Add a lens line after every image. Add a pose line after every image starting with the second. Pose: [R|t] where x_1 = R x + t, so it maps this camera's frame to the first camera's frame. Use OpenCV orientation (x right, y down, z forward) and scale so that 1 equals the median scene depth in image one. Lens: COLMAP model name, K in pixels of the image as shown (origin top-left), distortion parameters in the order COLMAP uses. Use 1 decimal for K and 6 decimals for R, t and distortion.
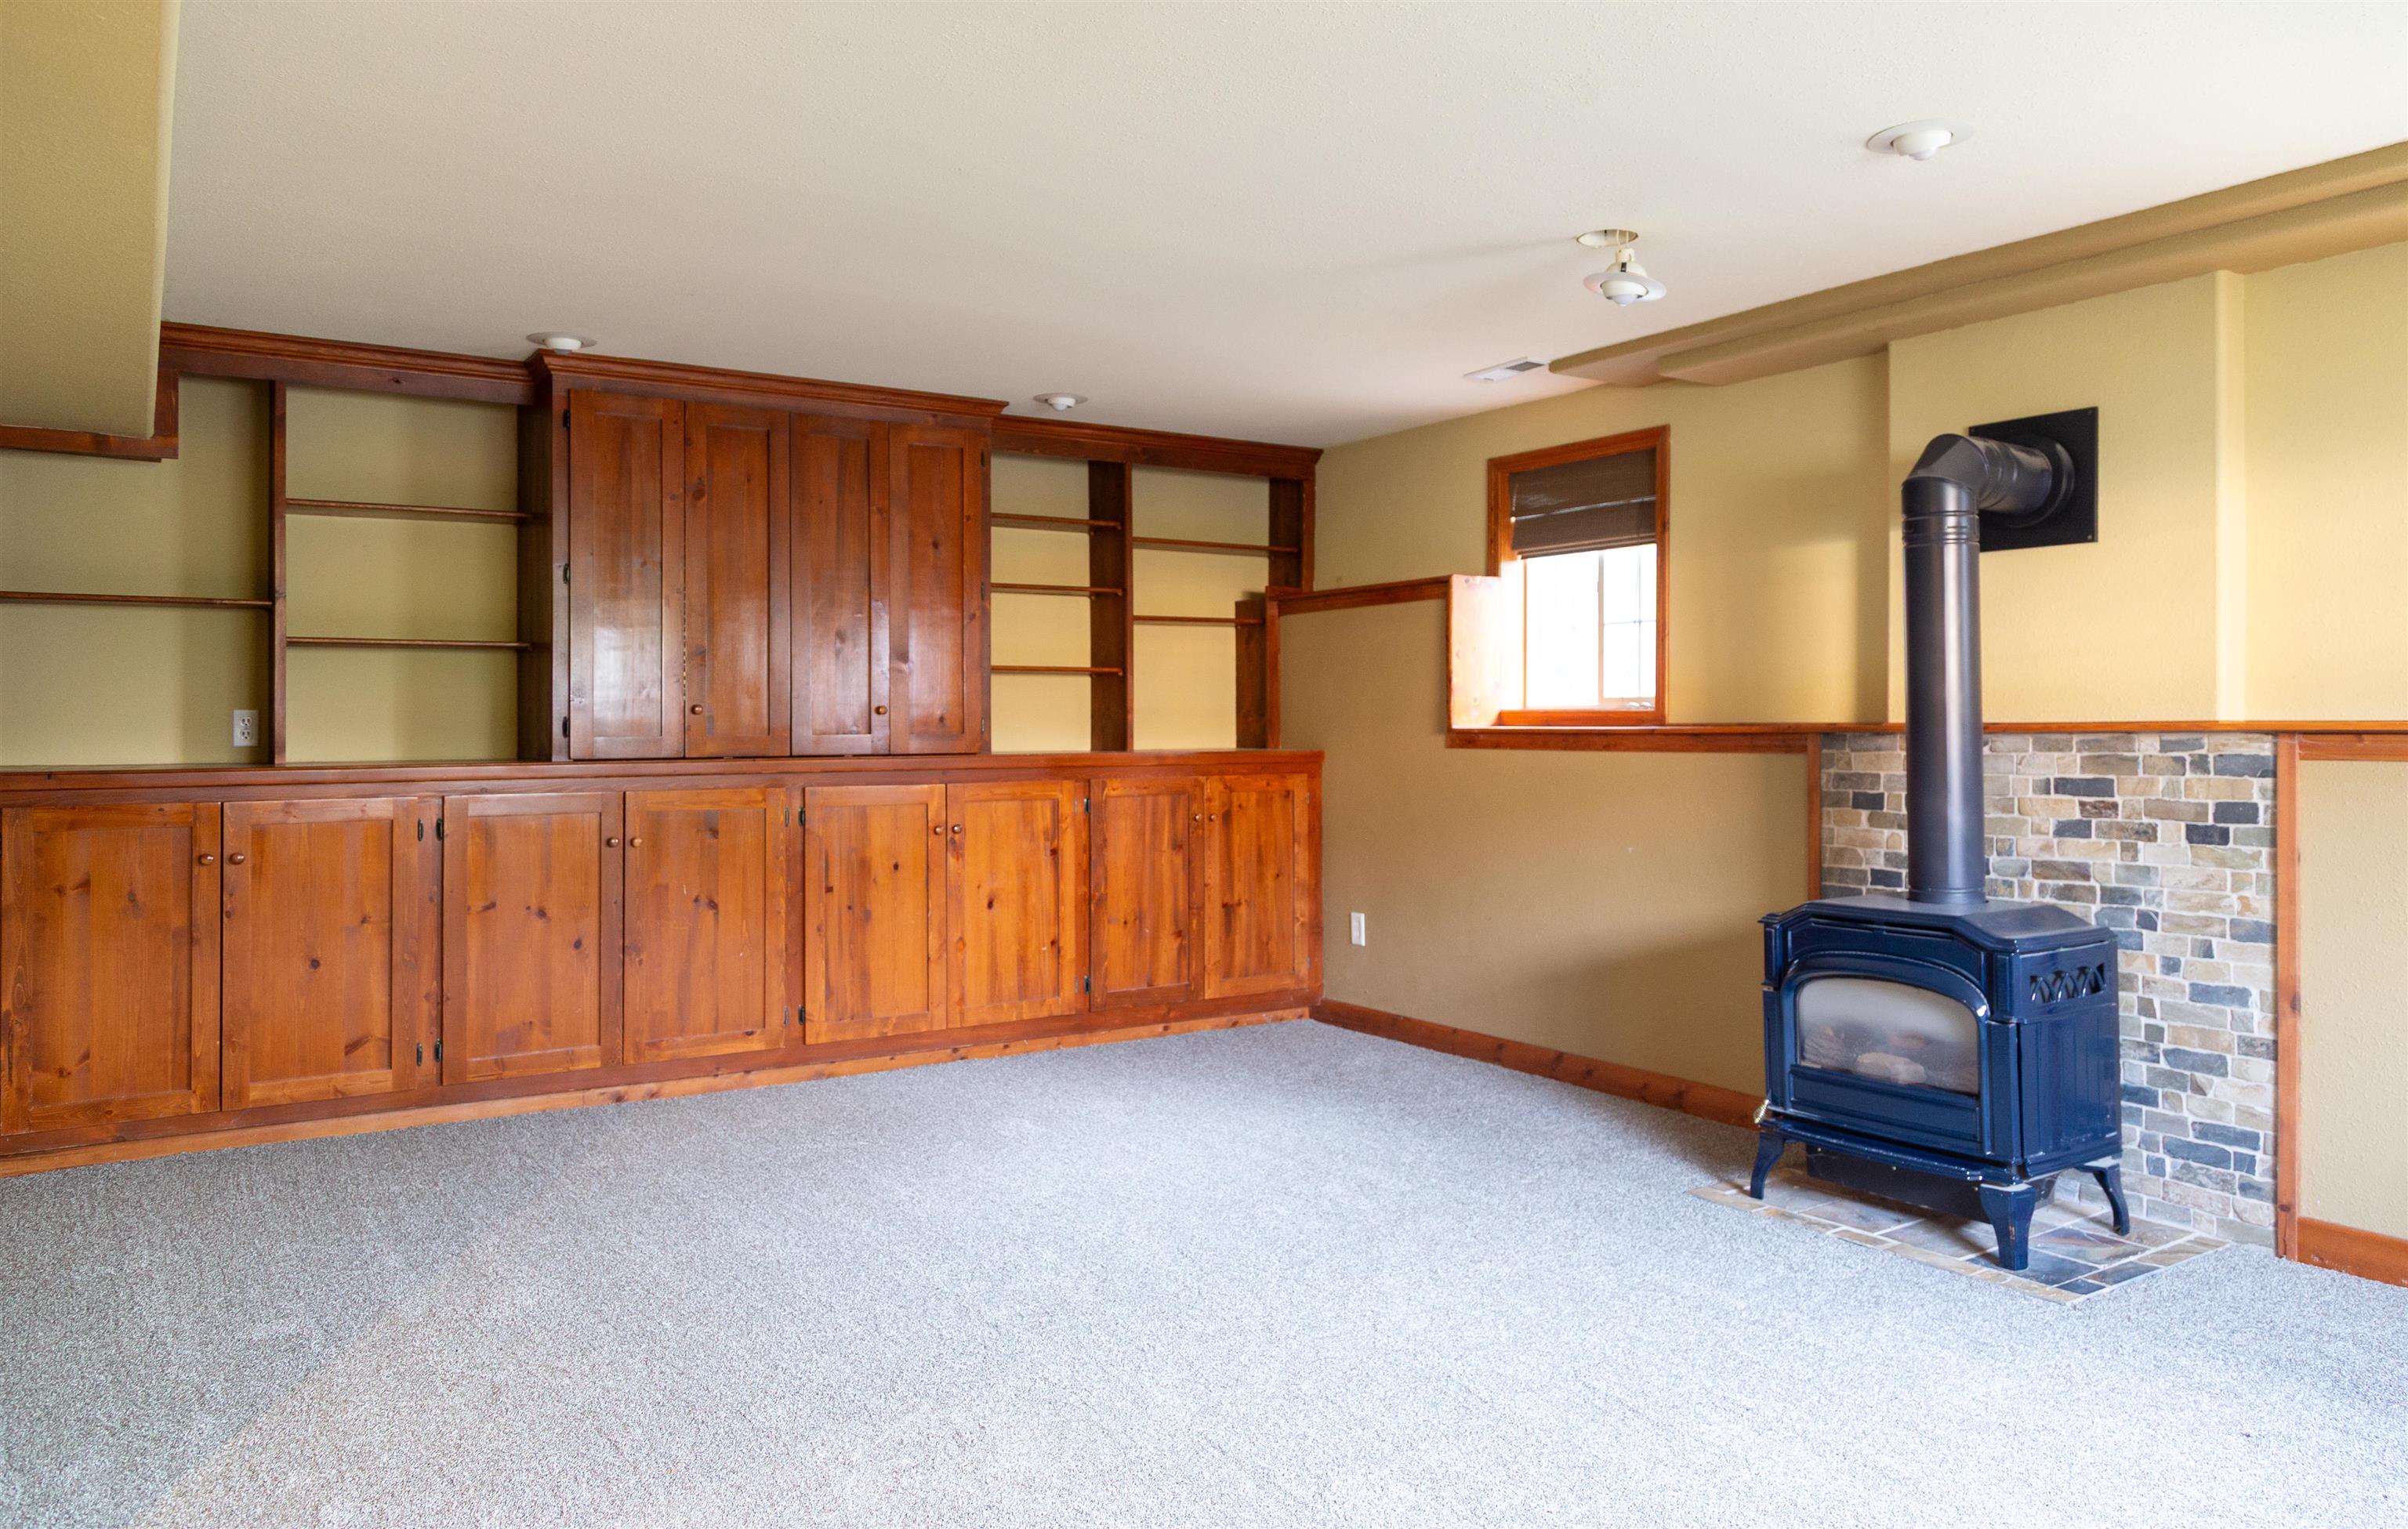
lens RADIAL K [[1689.5, 0, 1246.5], [0, 1689.5, 705.8], [0, 0, 1]] dist [-0.010731, 0.005895]
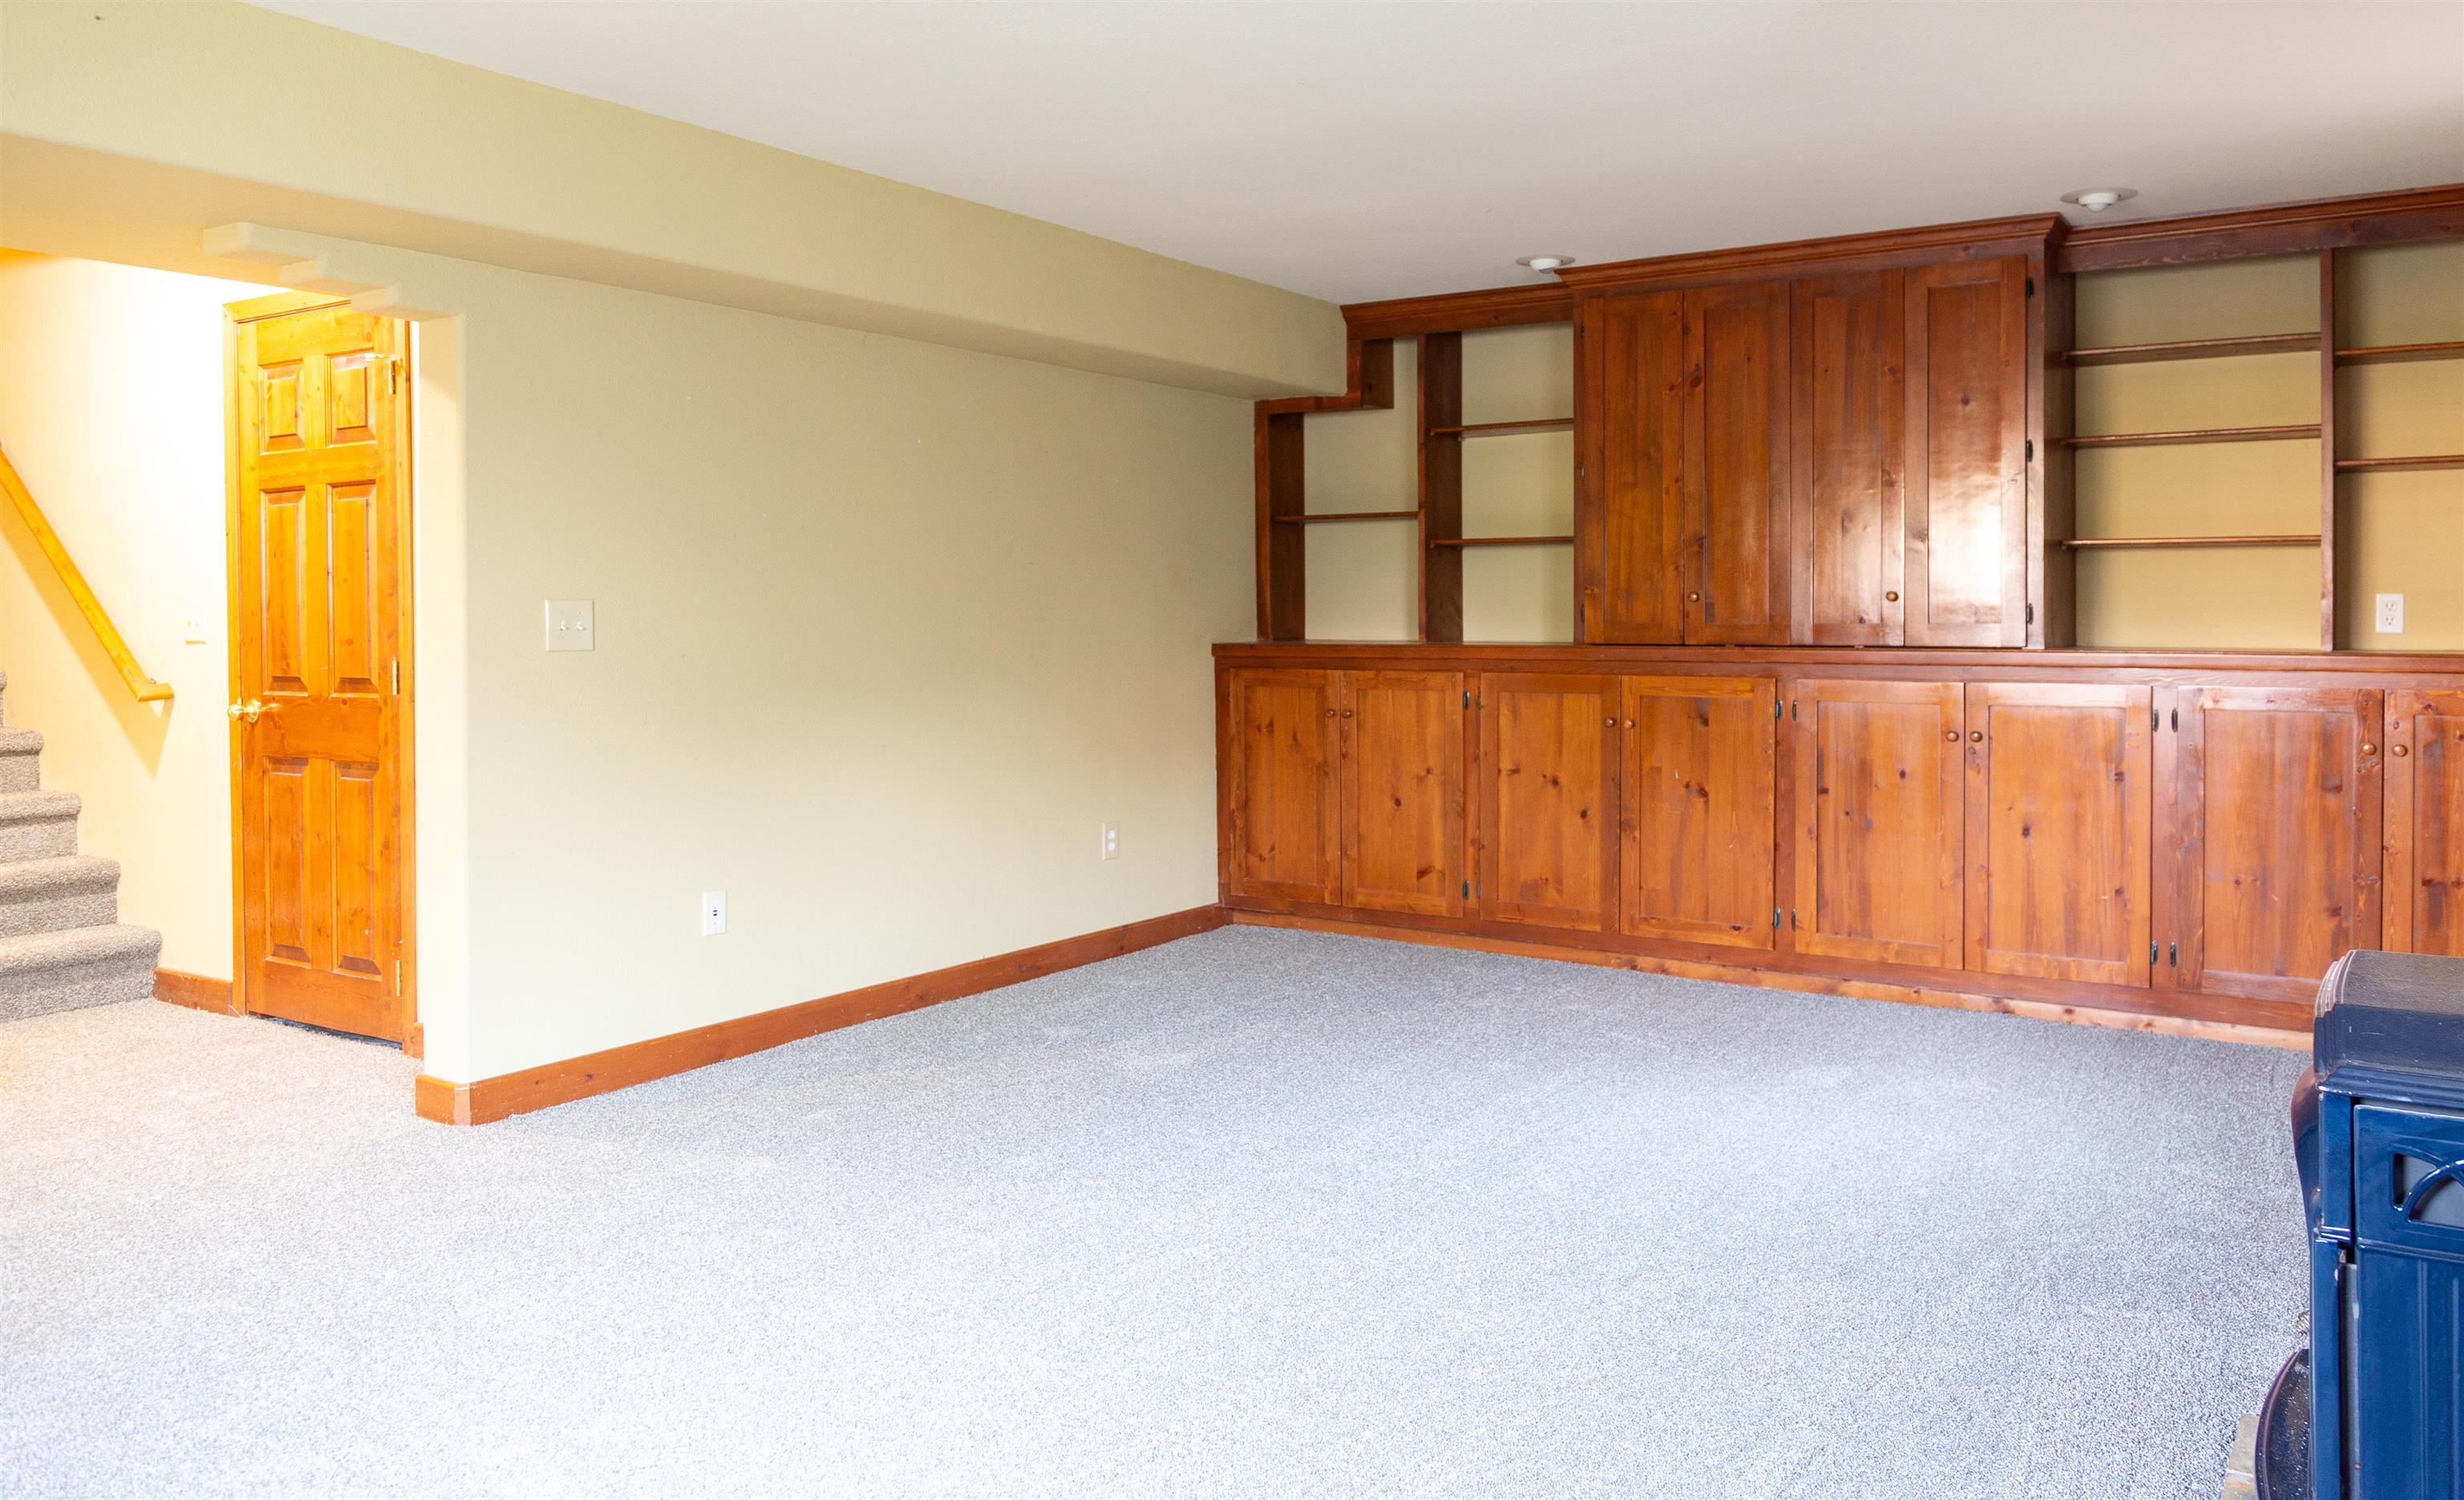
lens RADIAL K [[1647.9, 0, 1191.9], [0, 1647.9, 636.0], [0, 0, 1]] dist [0.018287, -0.008682]
pose [[0.419513, 0.017709, -0.907577, 0.520624], [0.007493, 0.999708, 0.022970, 0.000908], [0.907718, -0.016437, 0.419258, 0.376004]]
